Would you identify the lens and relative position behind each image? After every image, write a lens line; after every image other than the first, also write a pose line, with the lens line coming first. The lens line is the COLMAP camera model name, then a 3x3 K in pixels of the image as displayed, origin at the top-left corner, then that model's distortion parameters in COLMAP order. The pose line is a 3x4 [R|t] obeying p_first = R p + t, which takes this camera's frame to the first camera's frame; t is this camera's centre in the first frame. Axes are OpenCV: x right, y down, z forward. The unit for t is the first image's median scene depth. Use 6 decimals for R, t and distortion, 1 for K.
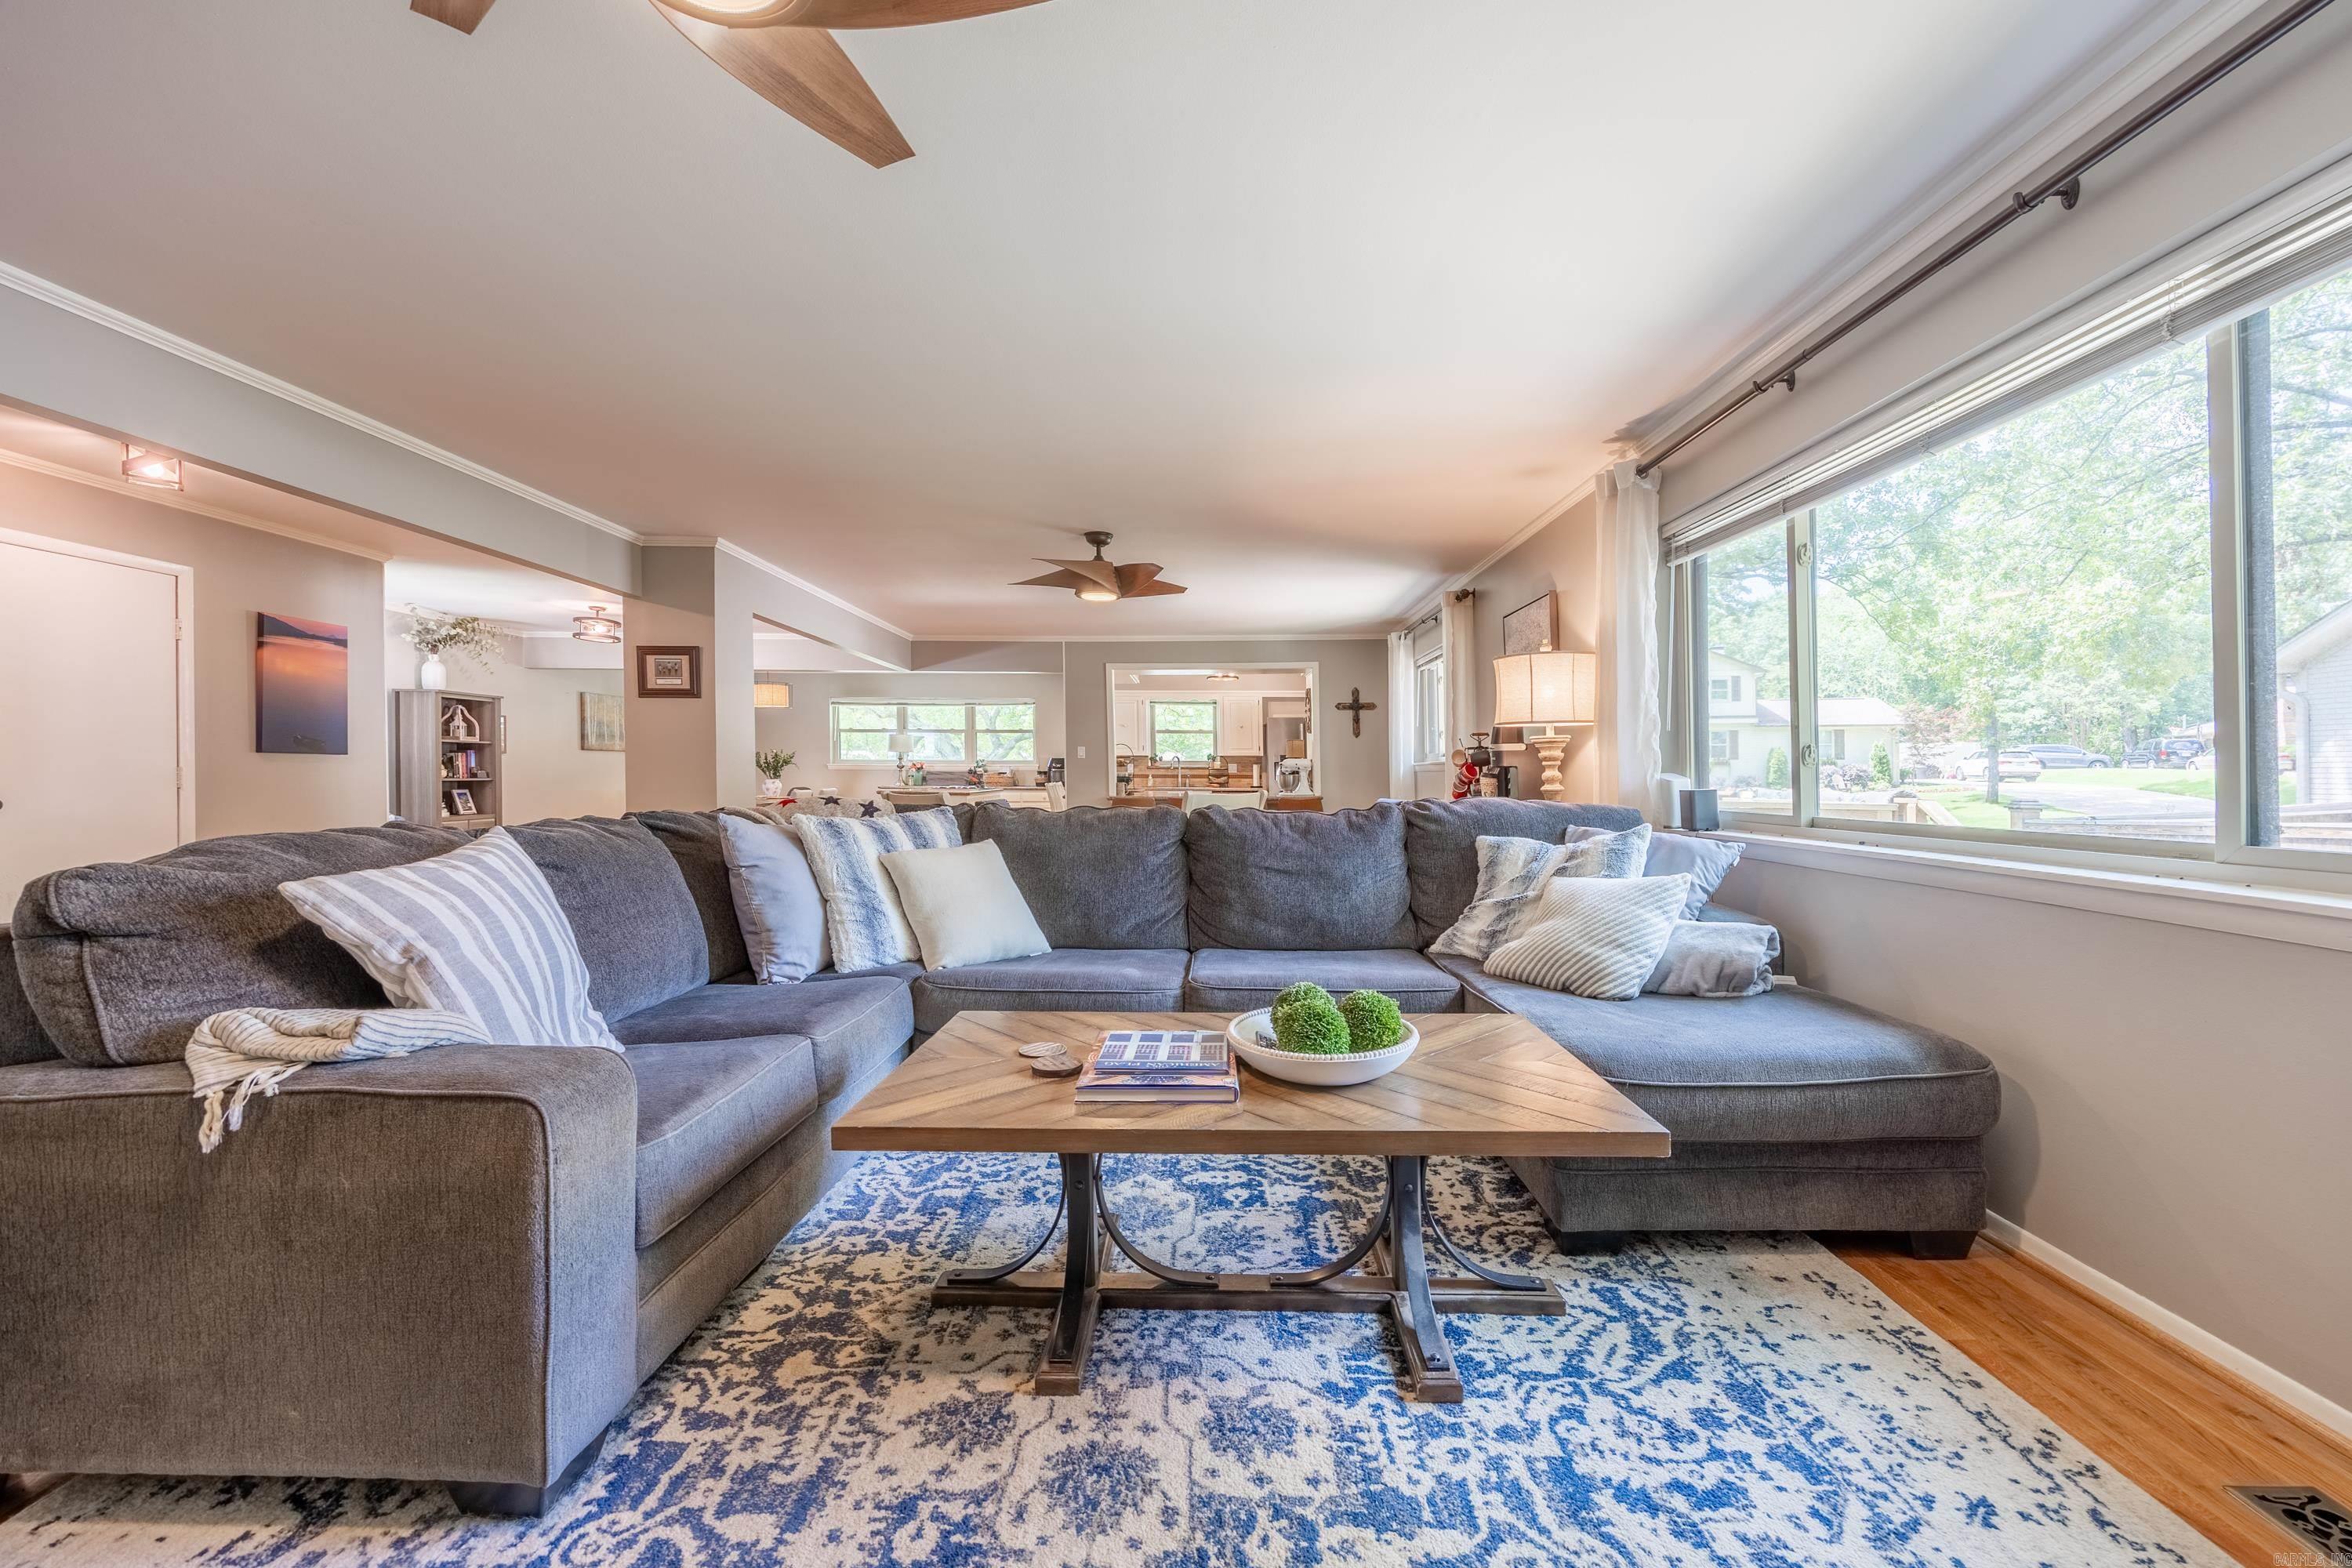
lens RADIAL K [[904.7, 0, 1187.3], [0, 904.7, 751.1], [0, 0, 1]] dist [-0.001325, -0.000258]
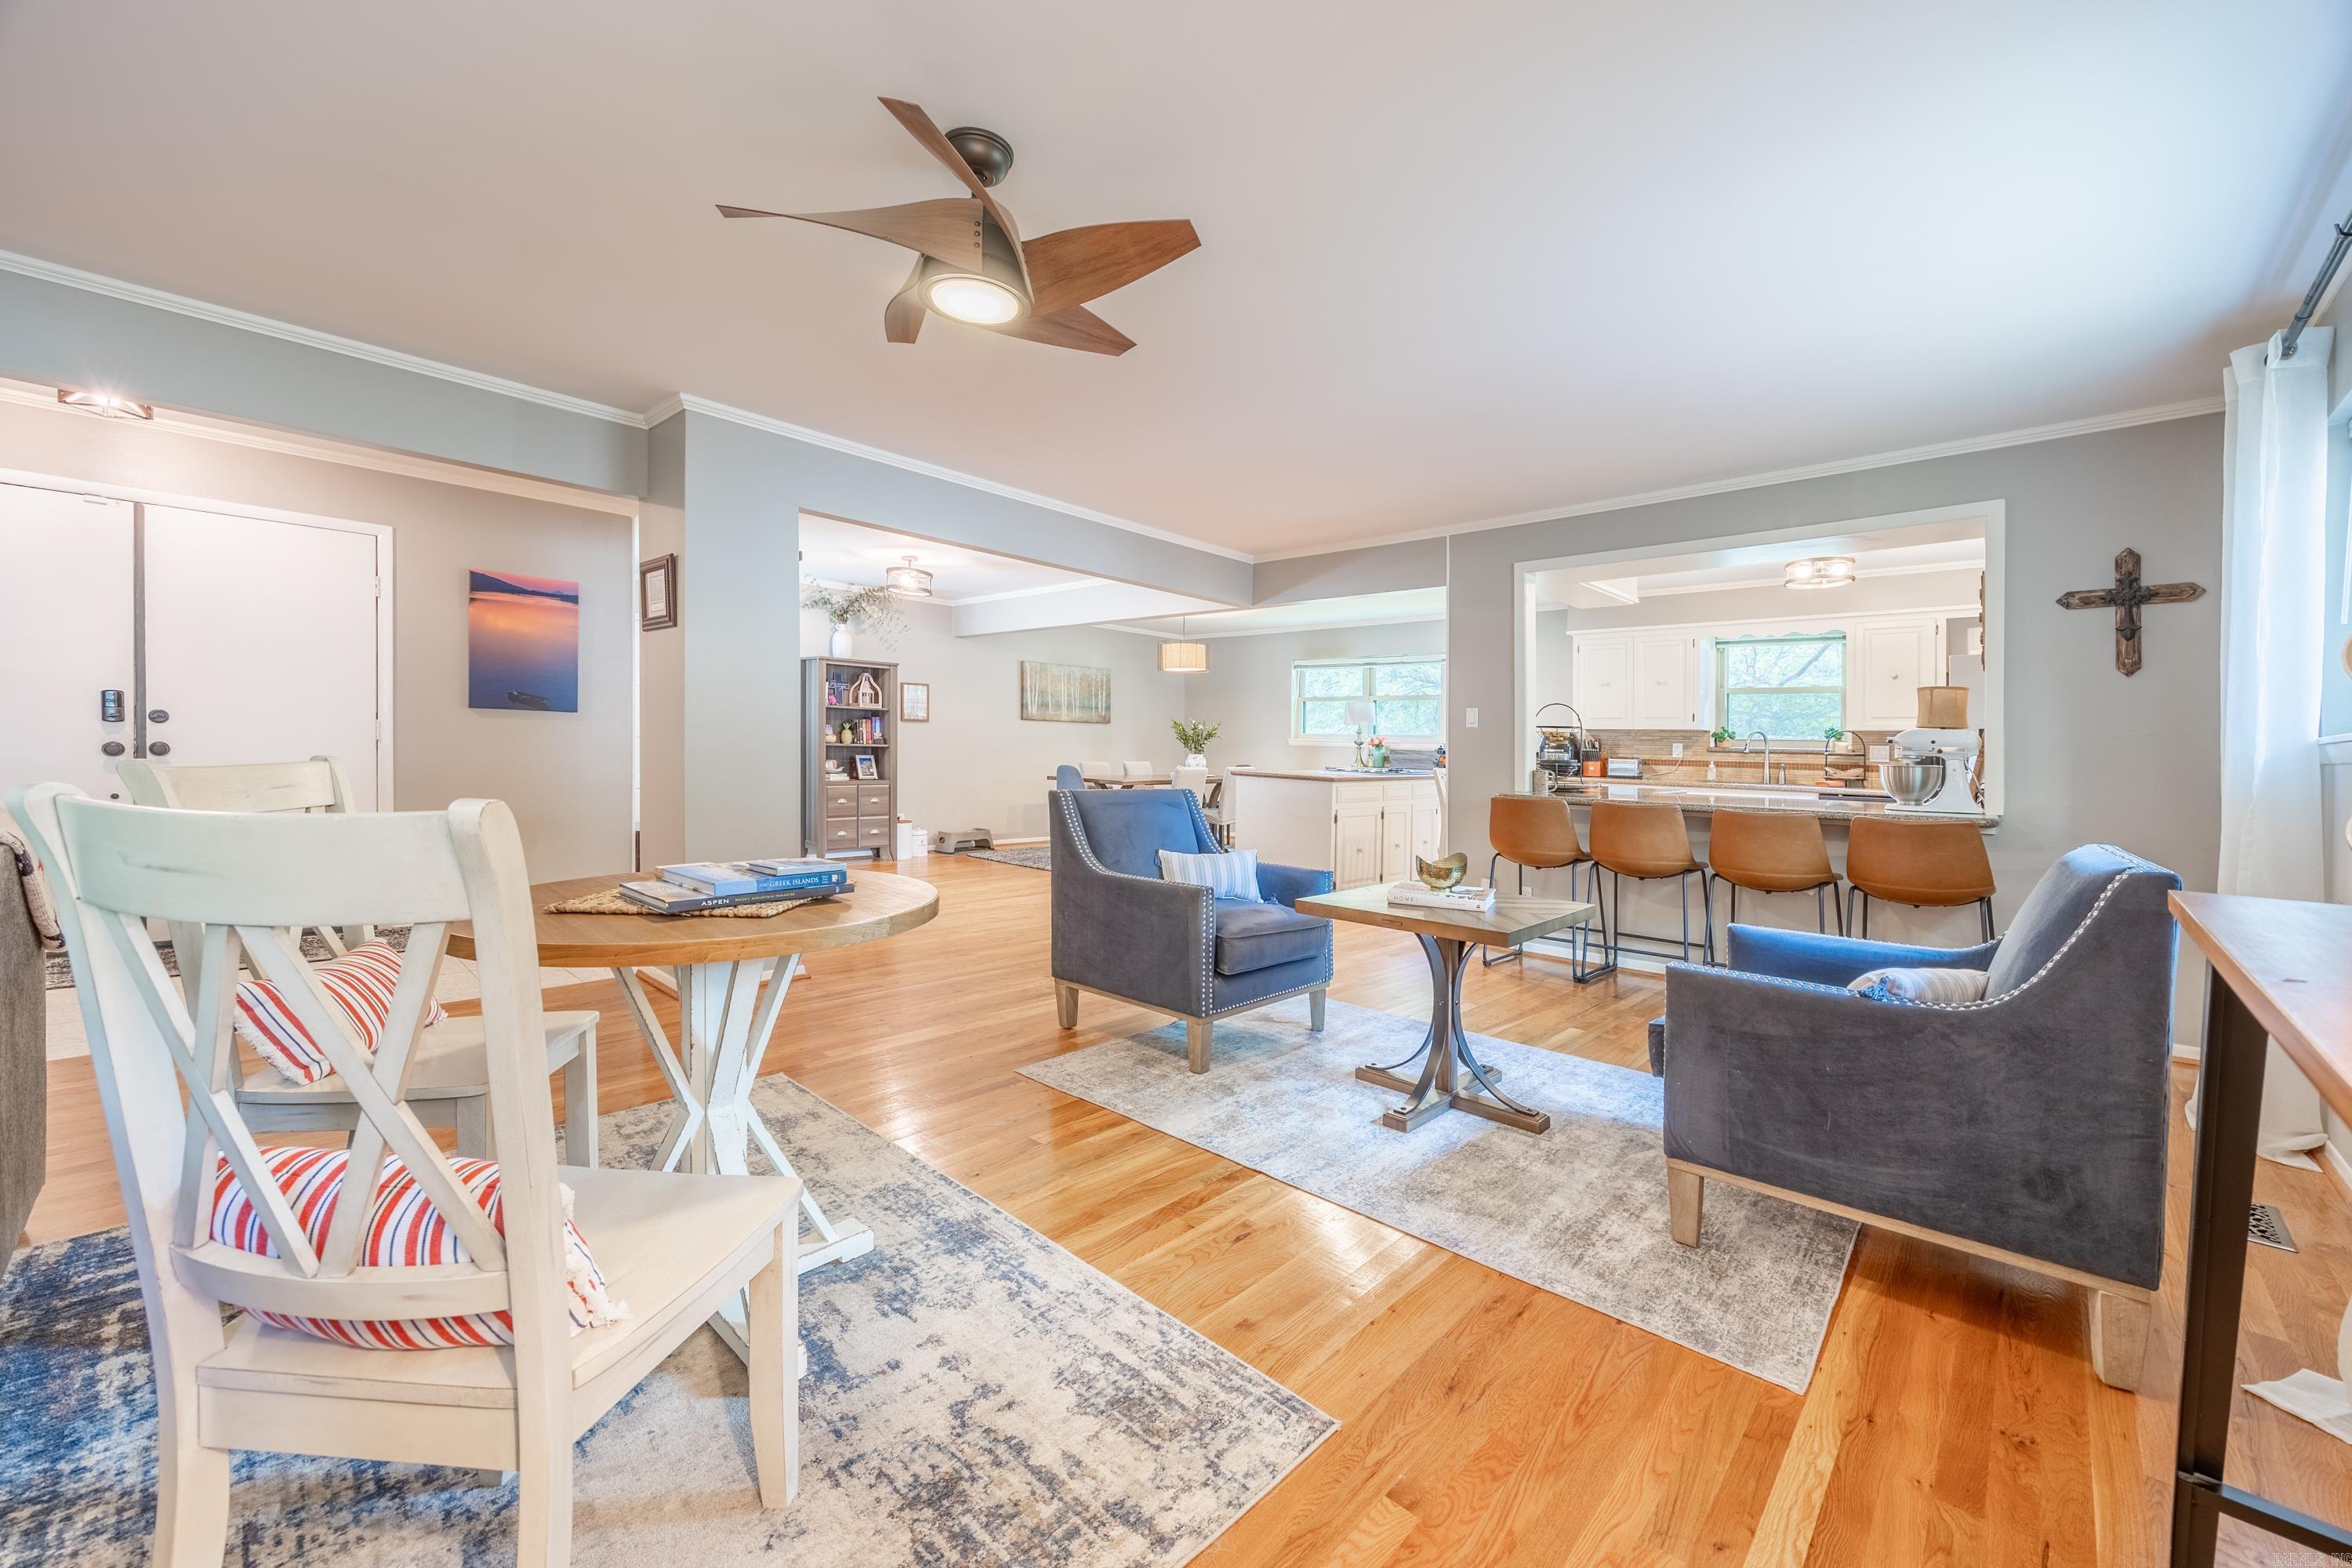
lens RADIAL K [[904.7, 0, 1187.3], [0, 904.7, 751.1], [0, 0, 1]] dist [-0.001325, -0.000258]
pose [[0.748959, 0.019910, -0.662317, 0.537977], [-0.007804, 0.999744, 0.021228, 0.047740], [0.662570, -0.010730, 0.748923, 1.657221]]
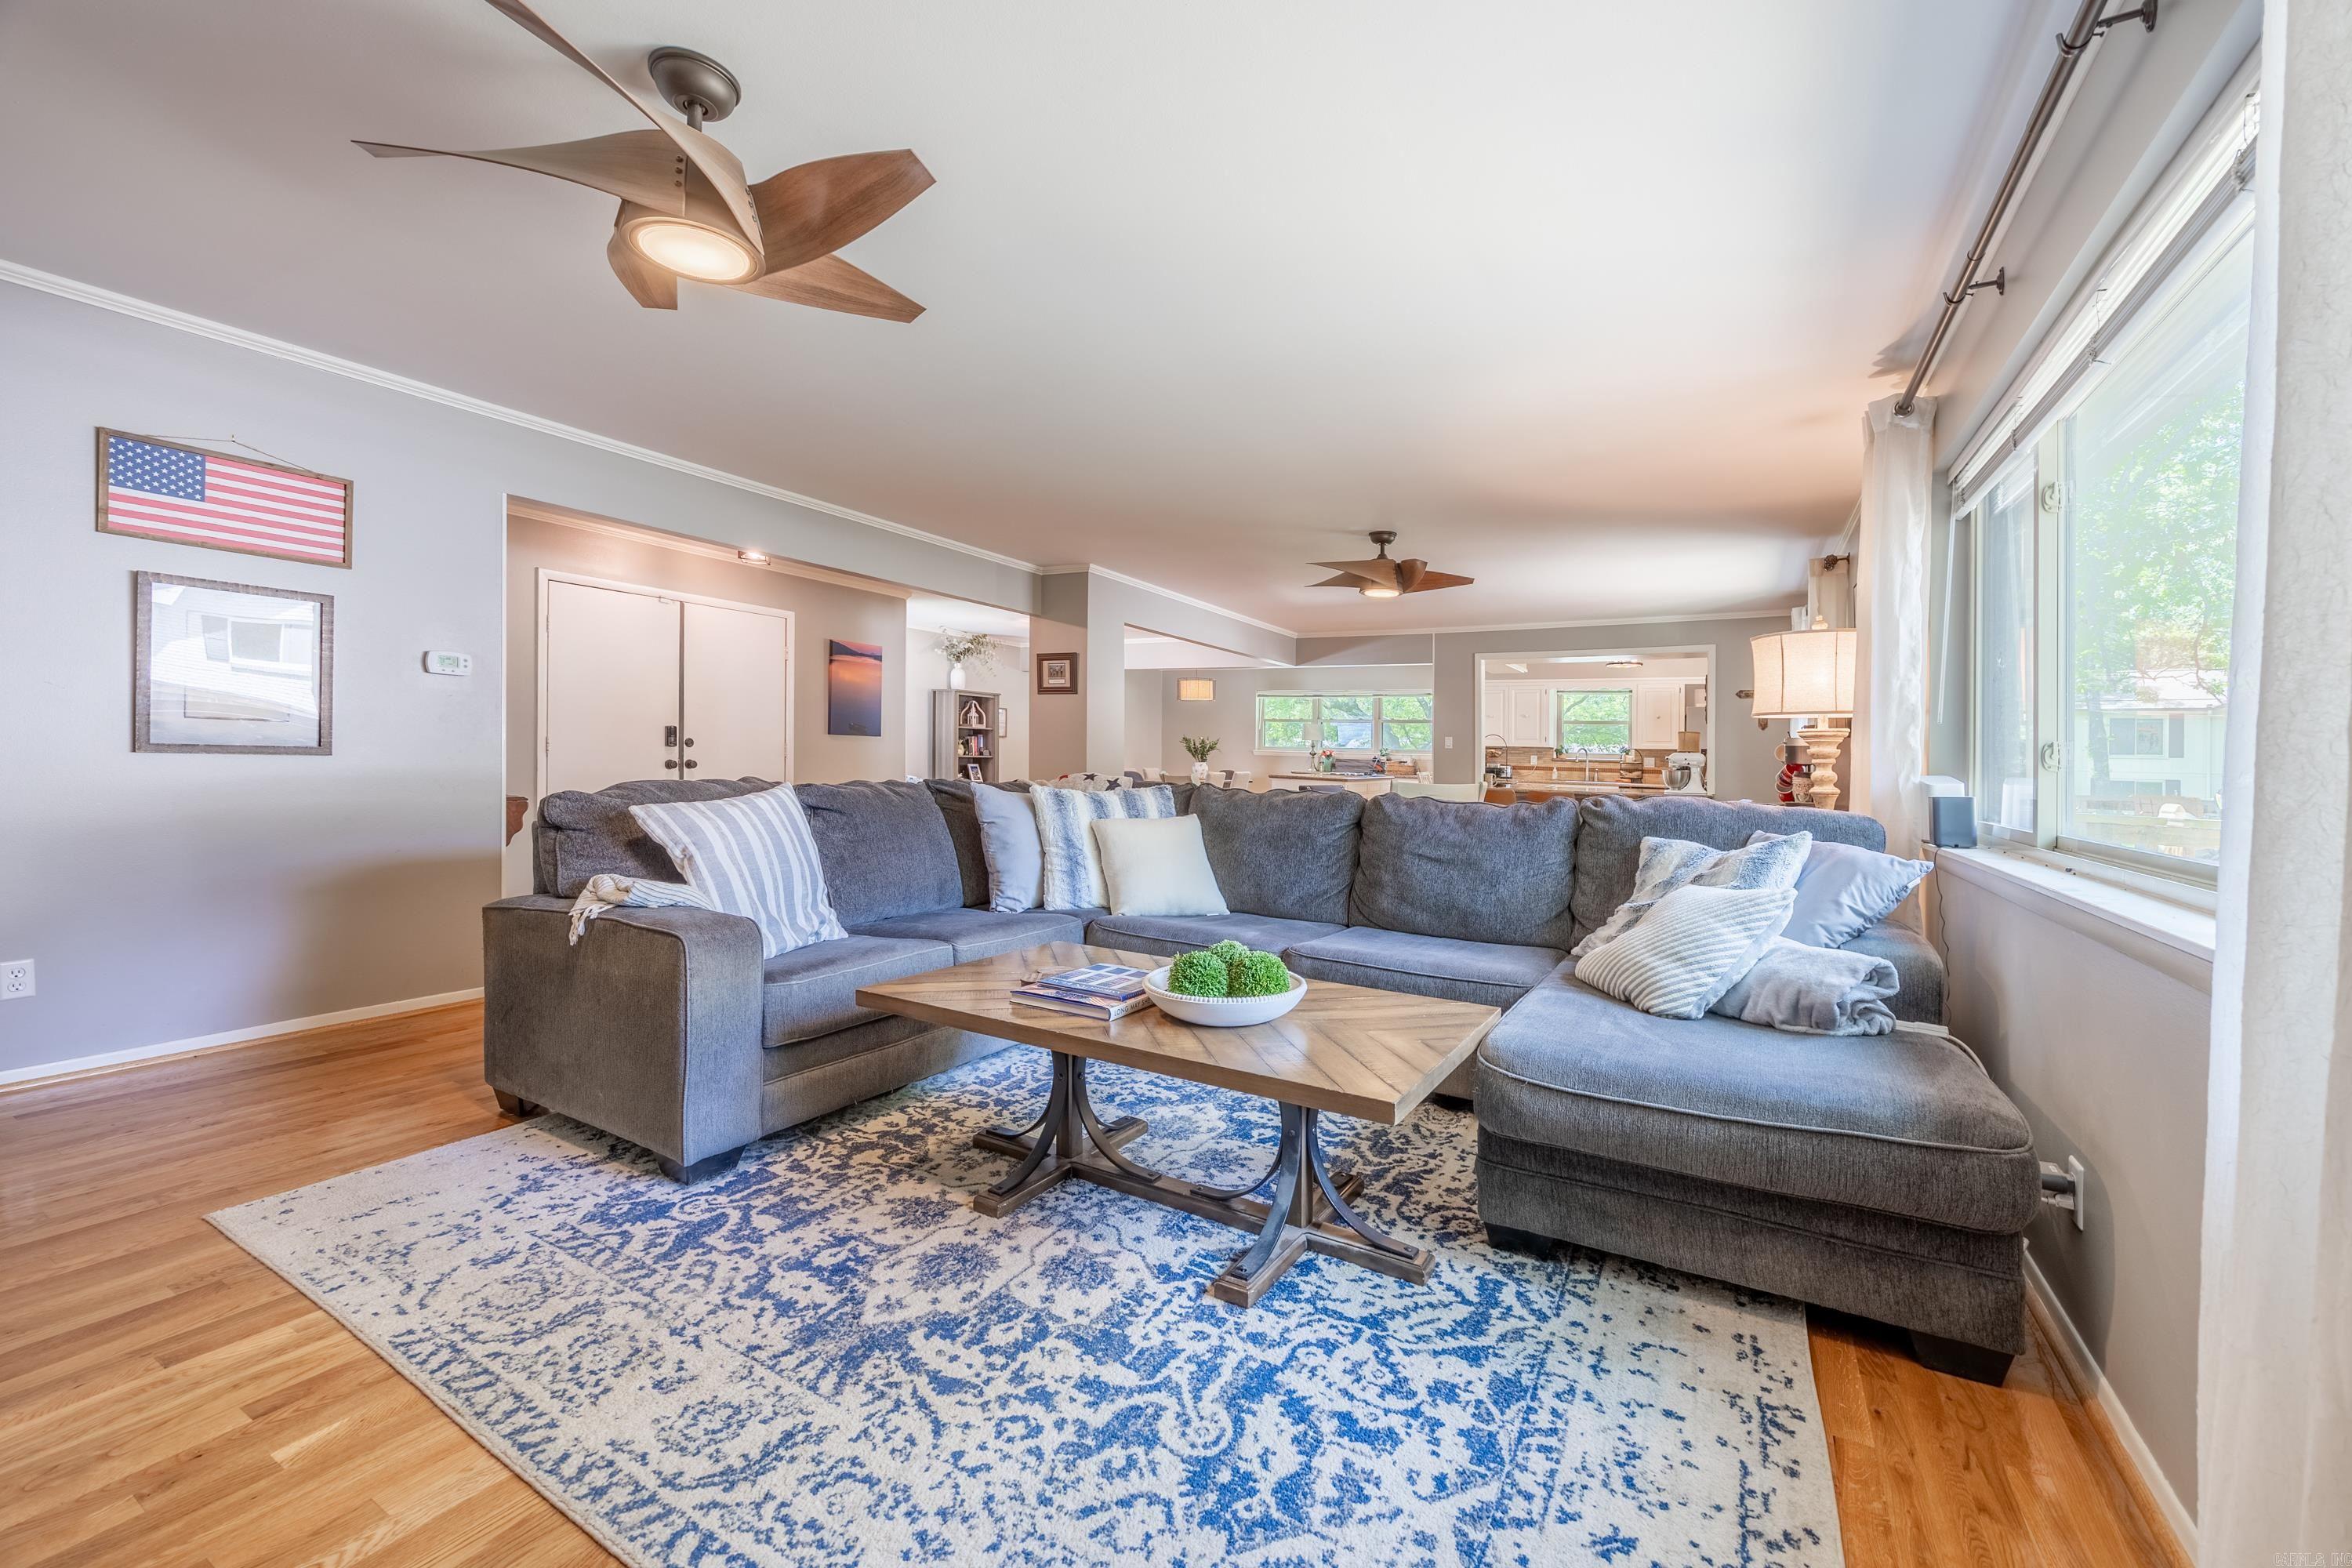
lens RADIAL K [[900.5, 0, 1229.6], [0, 900.5, 746.2], [0, 0, 1]] dist [-0.002490, -0.000099]
pose [[0.887288, 0.015760, -0.460946, 0.501471], [-0.013085, 0.999874, 0.009000, -0.001626], [0.461029, -0.001954, 0.887383, -0.013753]]
